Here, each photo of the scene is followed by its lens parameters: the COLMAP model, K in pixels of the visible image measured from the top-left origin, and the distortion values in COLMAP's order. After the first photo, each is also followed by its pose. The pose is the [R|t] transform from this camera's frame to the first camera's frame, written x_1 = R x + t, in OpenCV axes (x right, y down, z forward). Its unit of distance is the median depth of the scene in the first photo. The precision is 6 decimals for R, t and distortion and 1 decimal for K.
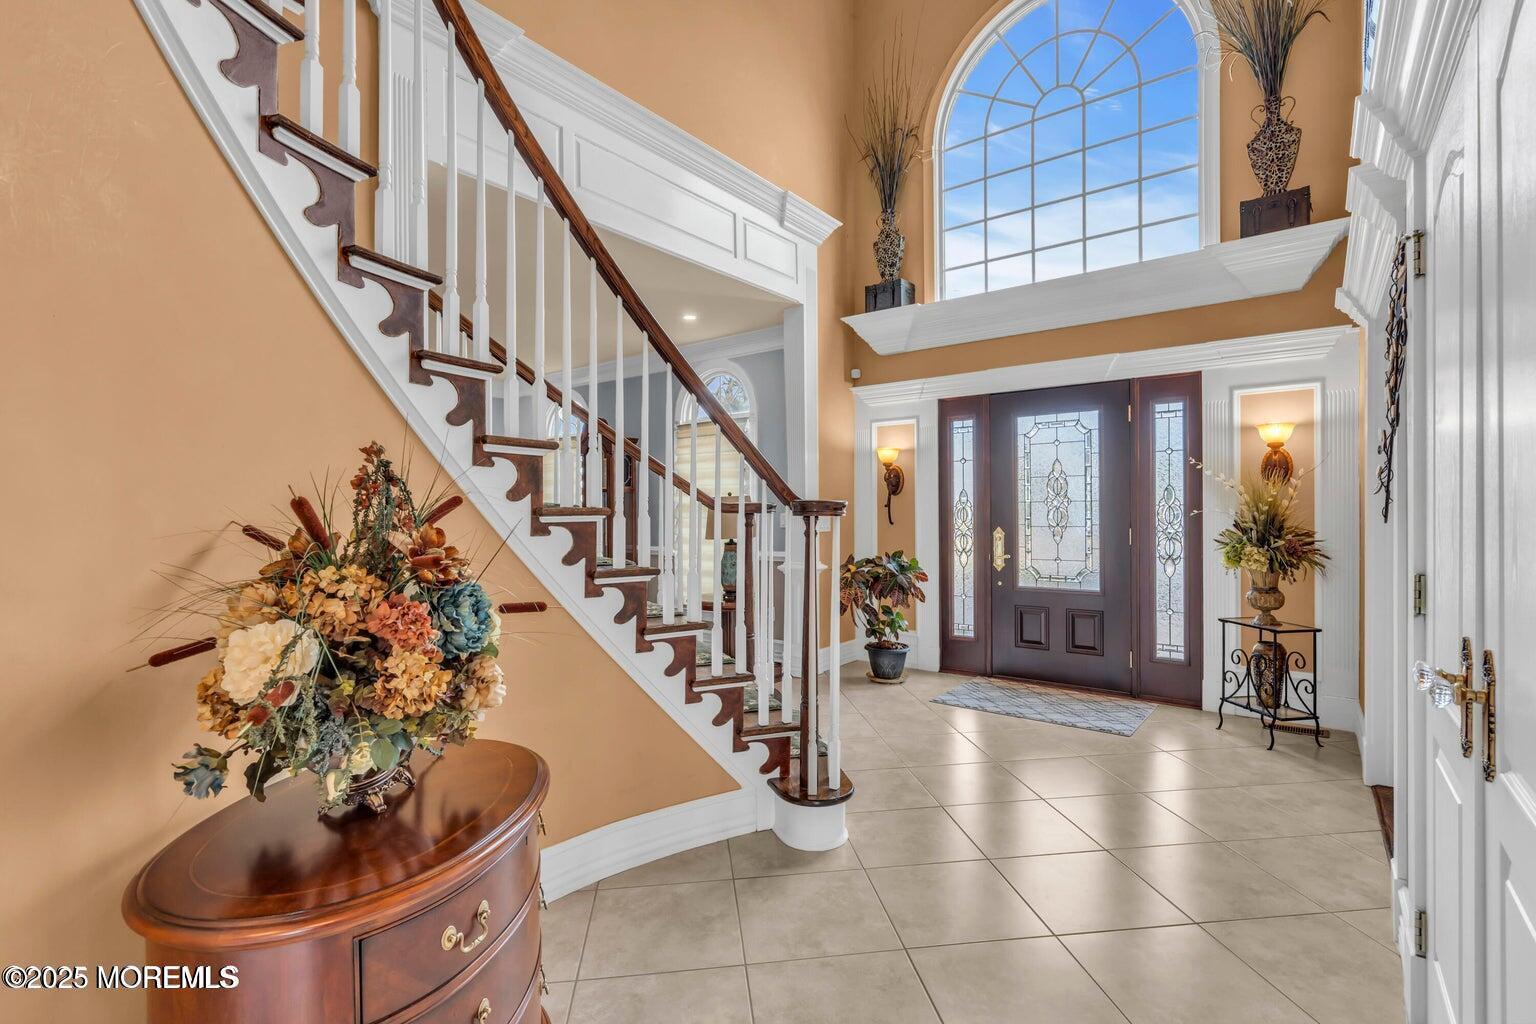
lens RADIAL K [[692.5, 0, 763.0], [0, 692.5, 517.9], [0, 0, 1]] dist [-0.004147, -0.000633]
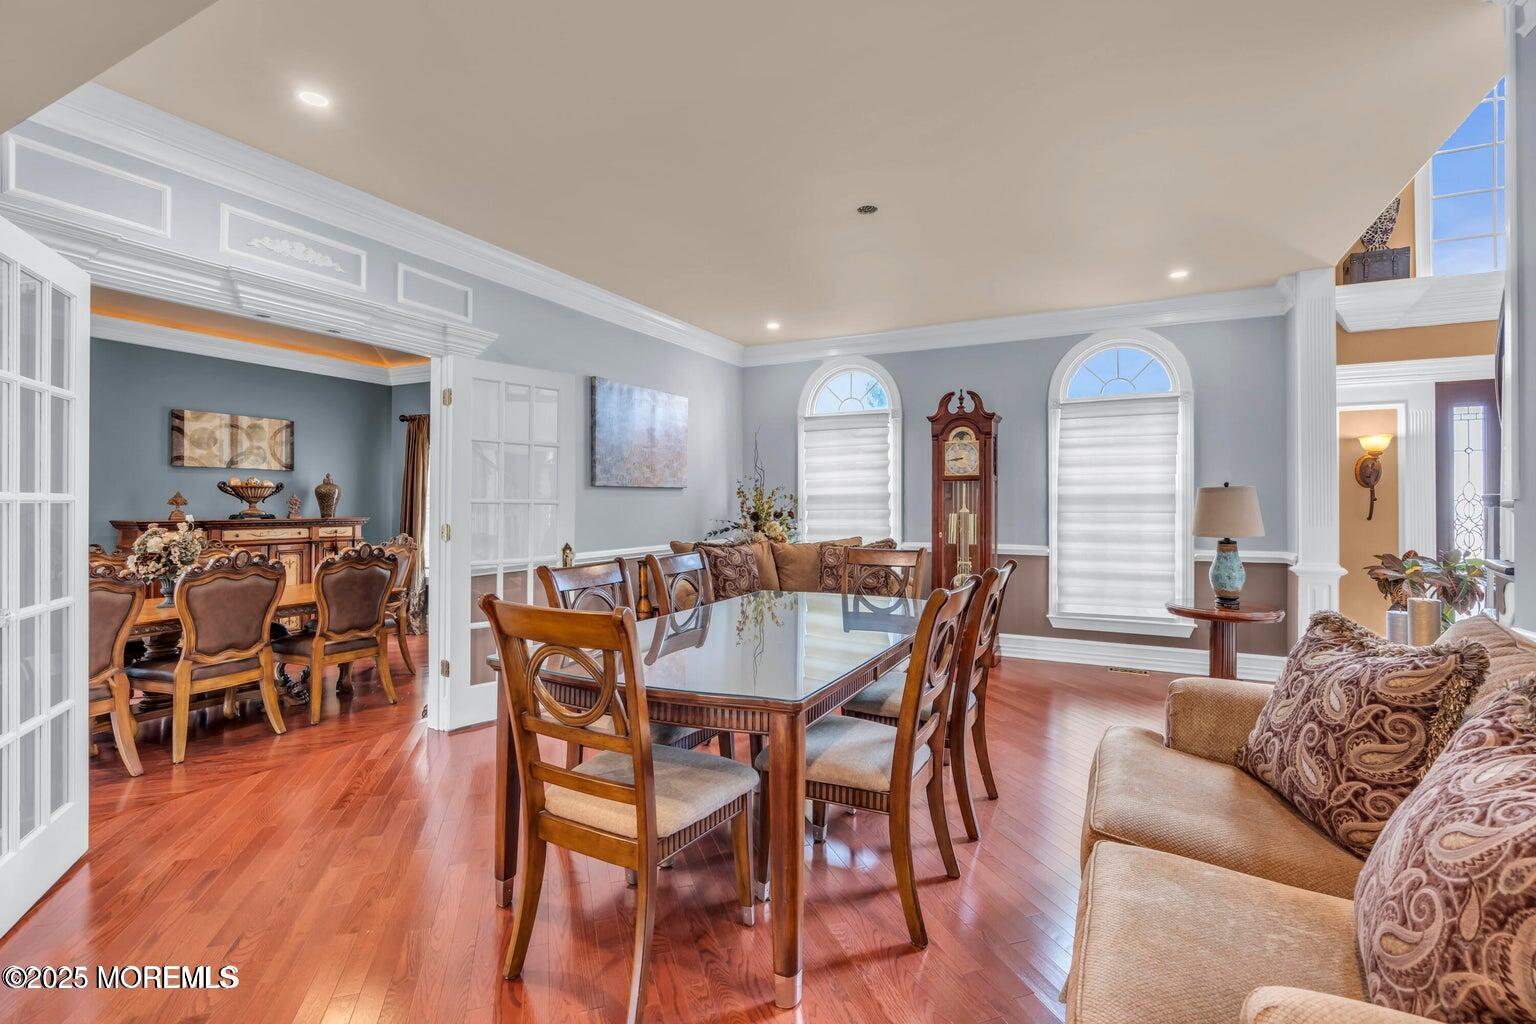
lens RADIAL K [[690.3, 0, 769.5], [0, 690.3, 502.1], [0, 0, 1]] dist [-0.003236, -0.000049]
pose [[0.982720, 0.008578, 0.184897, -0.842827], [-0.005273, 0.999818, -0.018356, 0.006670], [-0.185021, 0.017063, 0.982586, 0.305172]]
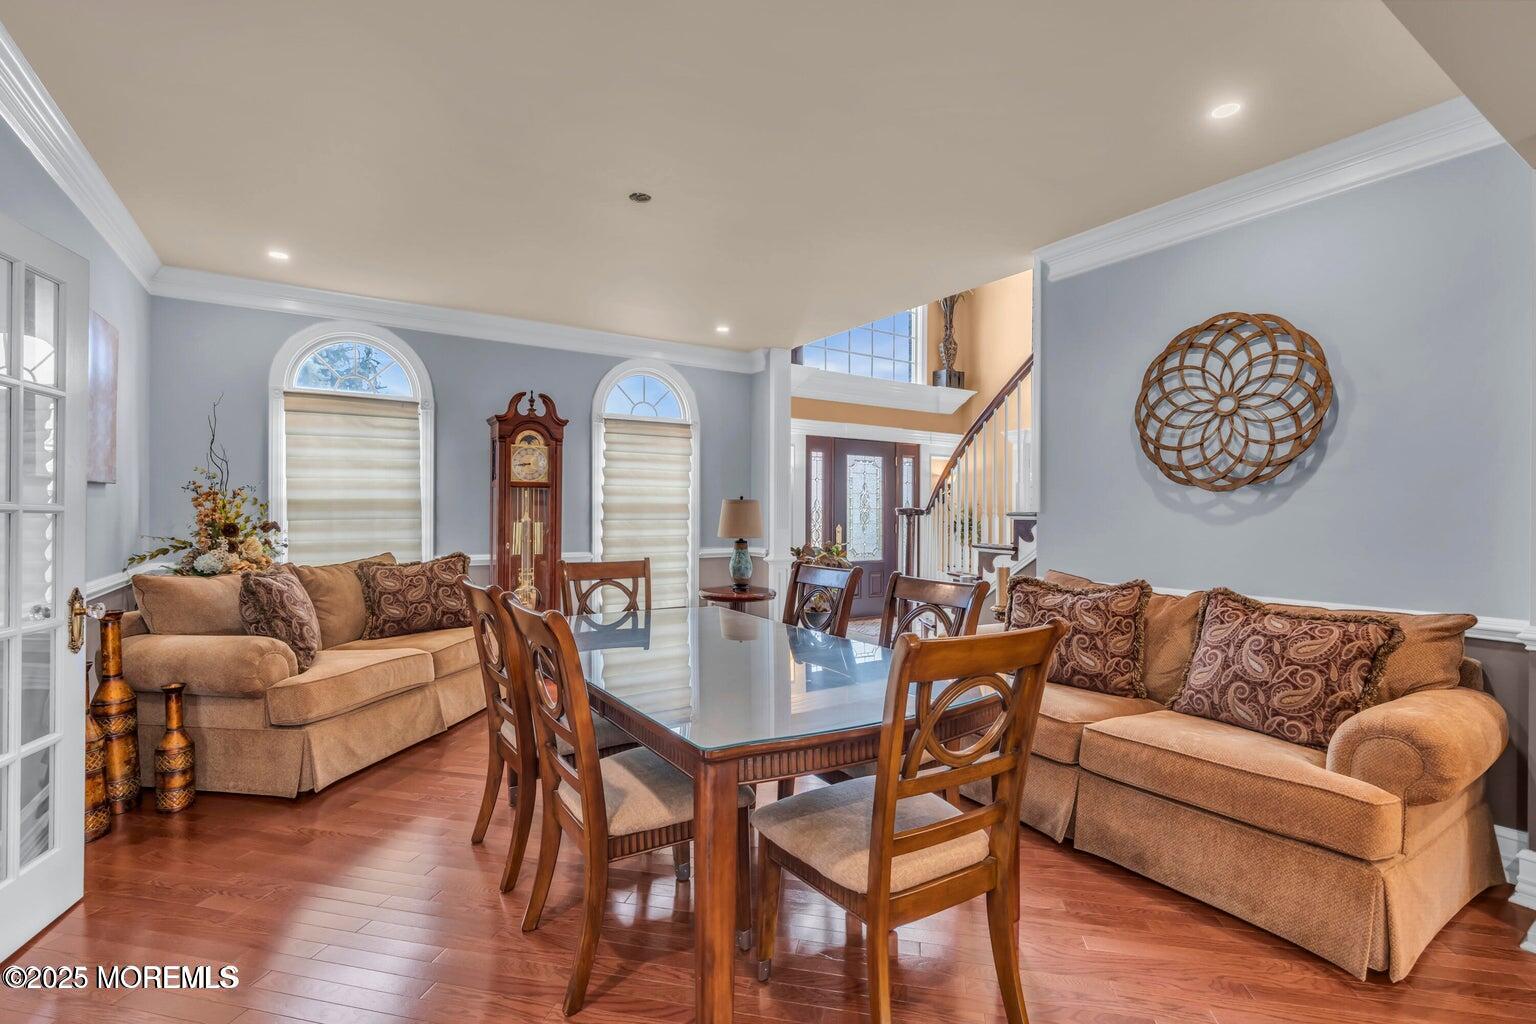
lens RADIAL K [[692.5, 0, 763.0], [0, 692.5, 517.9], [0, 0, 1]] dist [-0.004147, -0.000633]
pose [[0.340276, 0.000845, 0.940325, -1.211570], [0.007143, 0.999968, -0.003483, 0.002567], [-0.940298, 0.007902, 0.340260, 0.656769]]
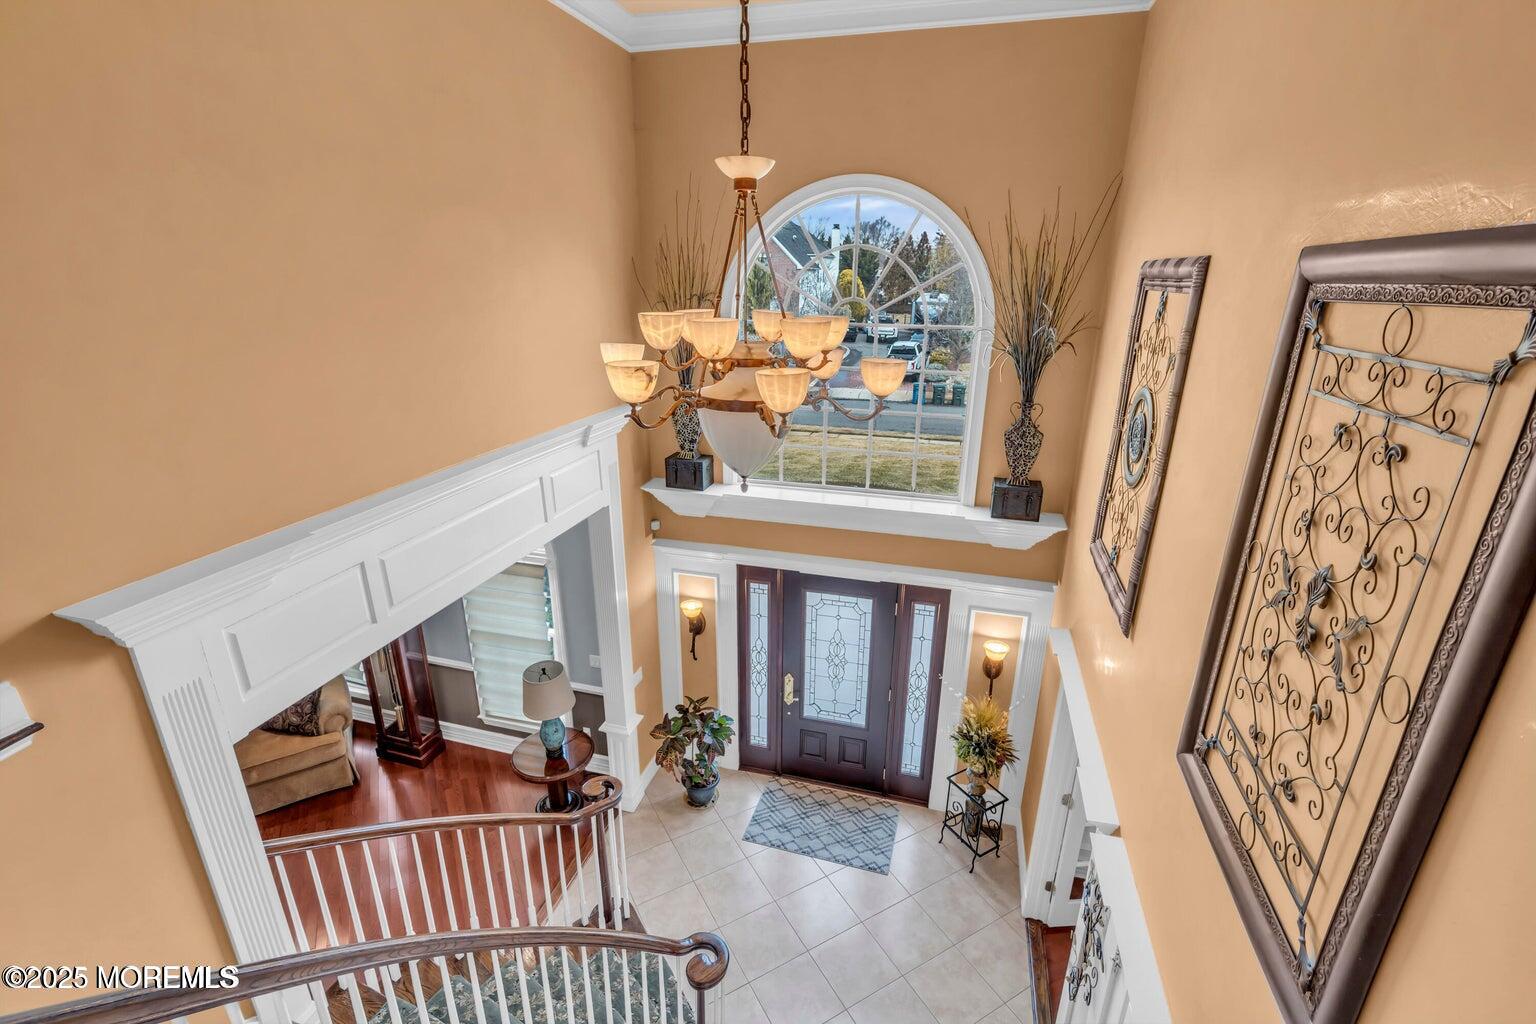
lens RADIAL K [[692.5, 0, 763.0], [0, 692.5, 517.9], [0, 0, 1]] dist [-0.004147, -0.000633]
pose [[0.925445, -0.116813, 0.360426, -0.098655], [-0.006497, 0.946253, 0.323361, -0.643545], [-0.378827, -0.301595, 0.874946, 0.067115]]
